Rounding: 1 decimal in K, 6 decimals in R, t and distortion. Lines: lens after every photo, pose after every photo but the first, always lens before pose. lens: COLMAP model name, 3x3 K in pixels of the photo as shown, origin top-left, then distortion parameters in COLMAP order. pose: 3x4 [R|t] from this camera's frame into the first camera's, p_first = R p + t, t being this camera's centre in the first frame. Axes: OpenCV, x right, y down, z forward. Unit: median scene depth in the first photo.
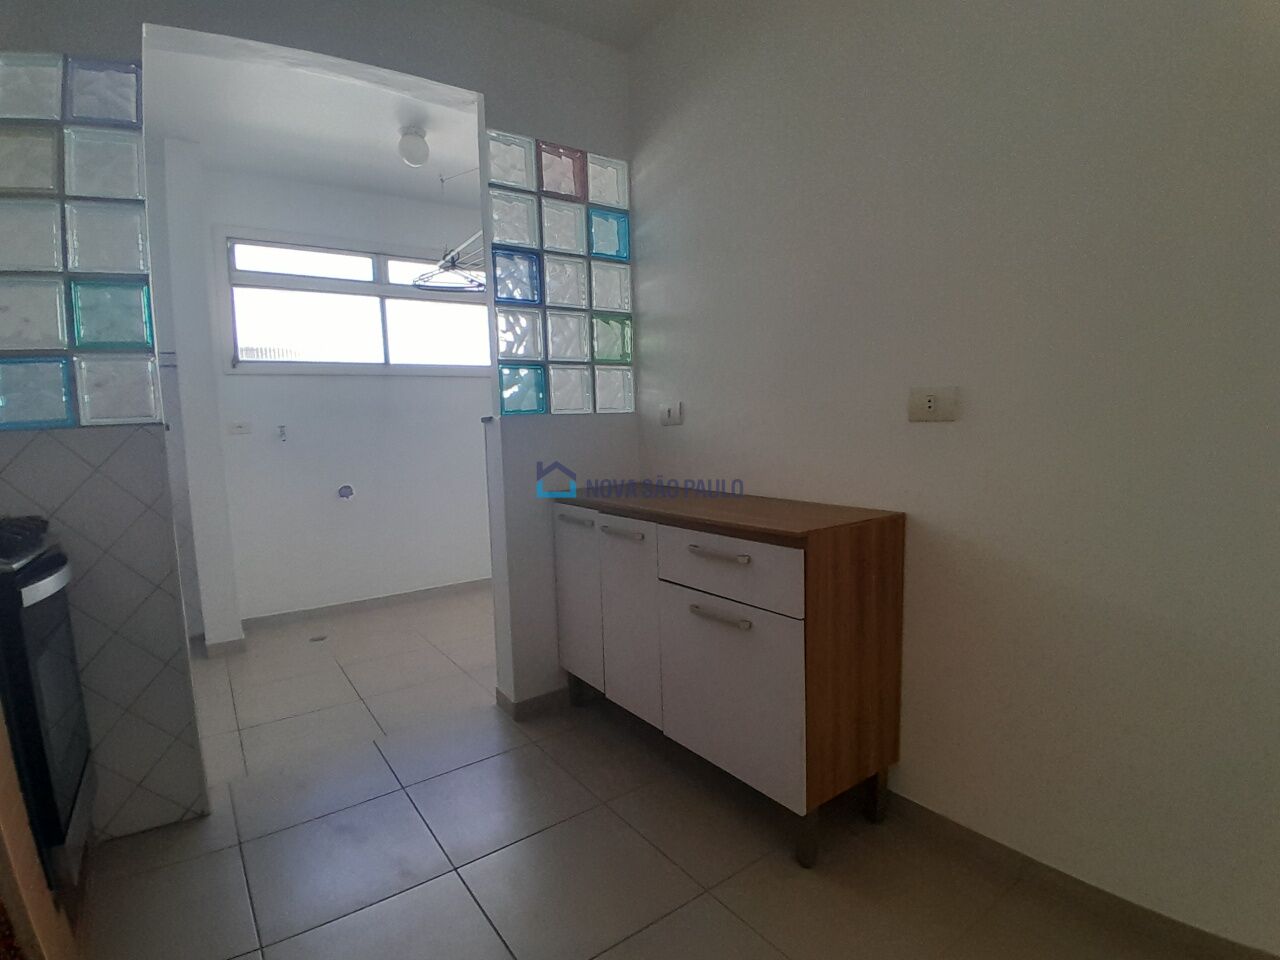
lens RADIAL K [[652.4, 0, 627.2], [0, 652.4, 491.7], [0, 0, 1]] dist [0.005769, -0.043518]
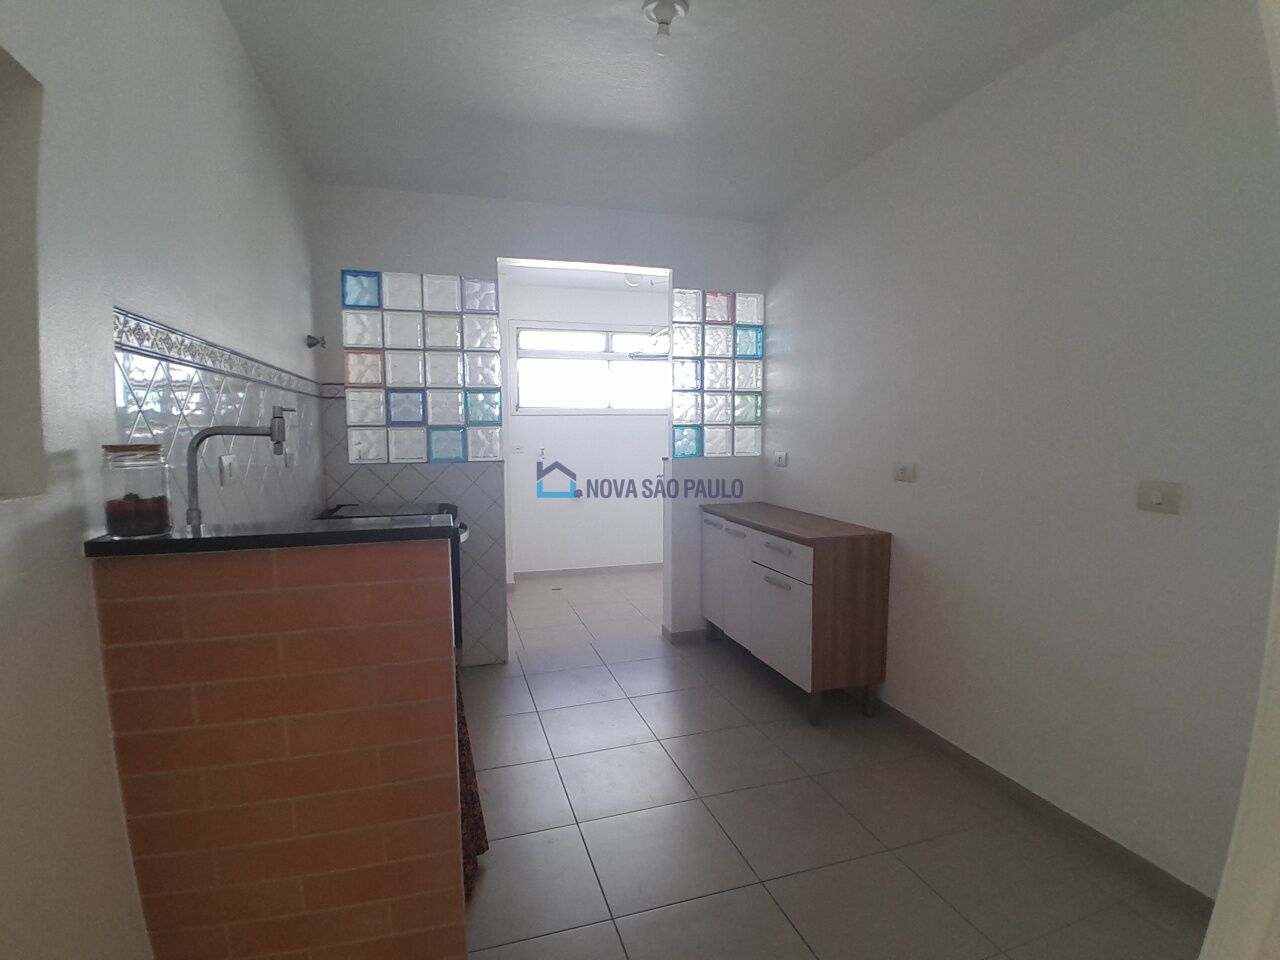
lens RADIAL K [[652.4, 0, 634.0], [0, 652.4, 483.8], [0, 0, 1]] dist [0.005769, -0.043518]
pose [[0.952726, 0.053440, -0.299094, 0.205157], [-0.057378, 0.998343, -0.004394, -0.034753], [0.298363, 0.021347, 0.954214, -0.591352]]
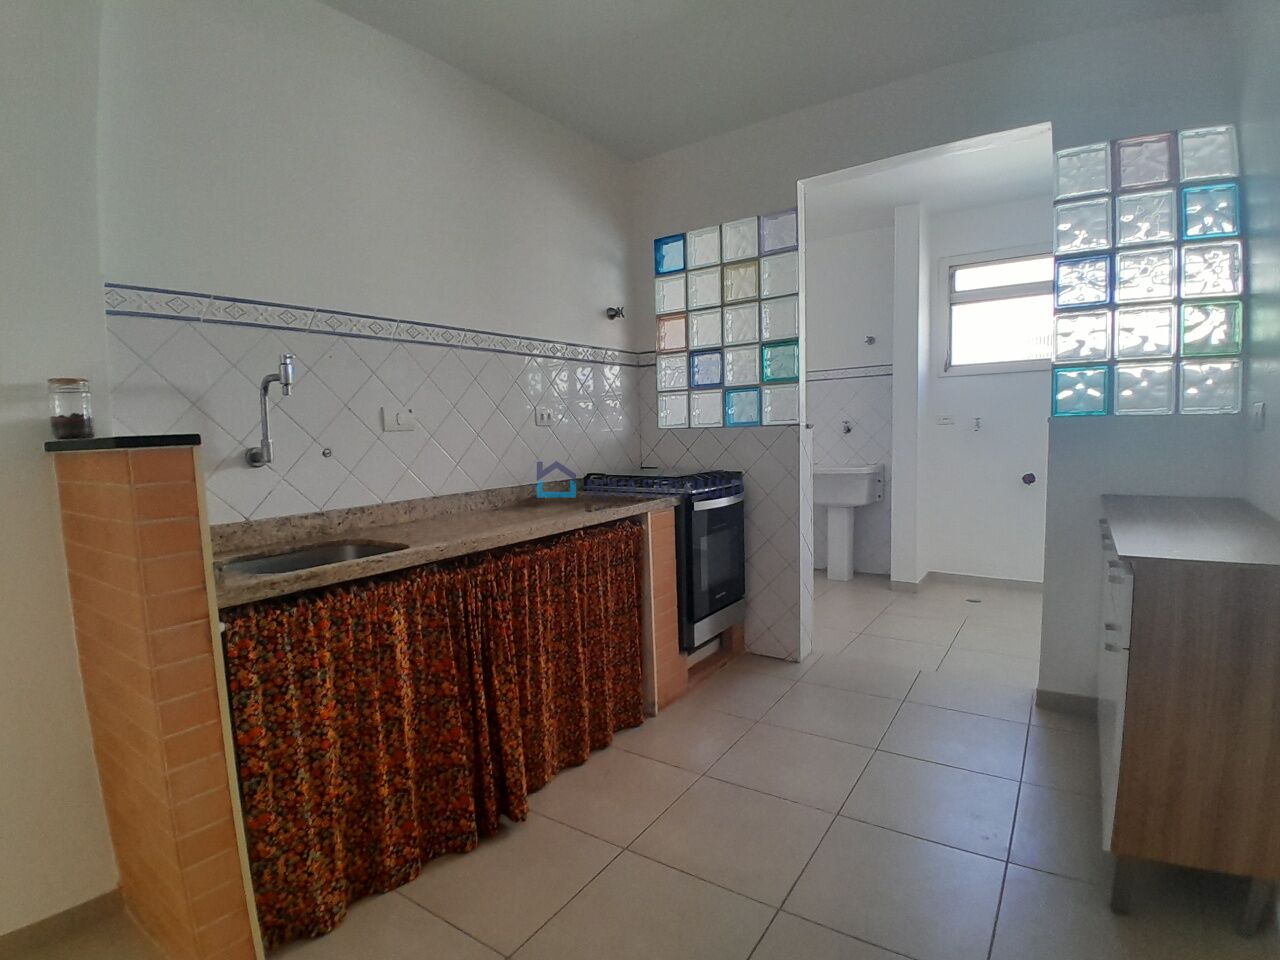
lens RADIAL K [[652.4, 0, 629.1], [0, 652.4, 491.4], [0, 0, 1]] dist [0.005769, -0.043518]
pose [[0.350842, 0.109660, -0.929992, 0.537777], [-0.079448, 0.993025, 0.087121, -0.032254], [0.933058, 0.043320, 0.357107, -0.011734]]
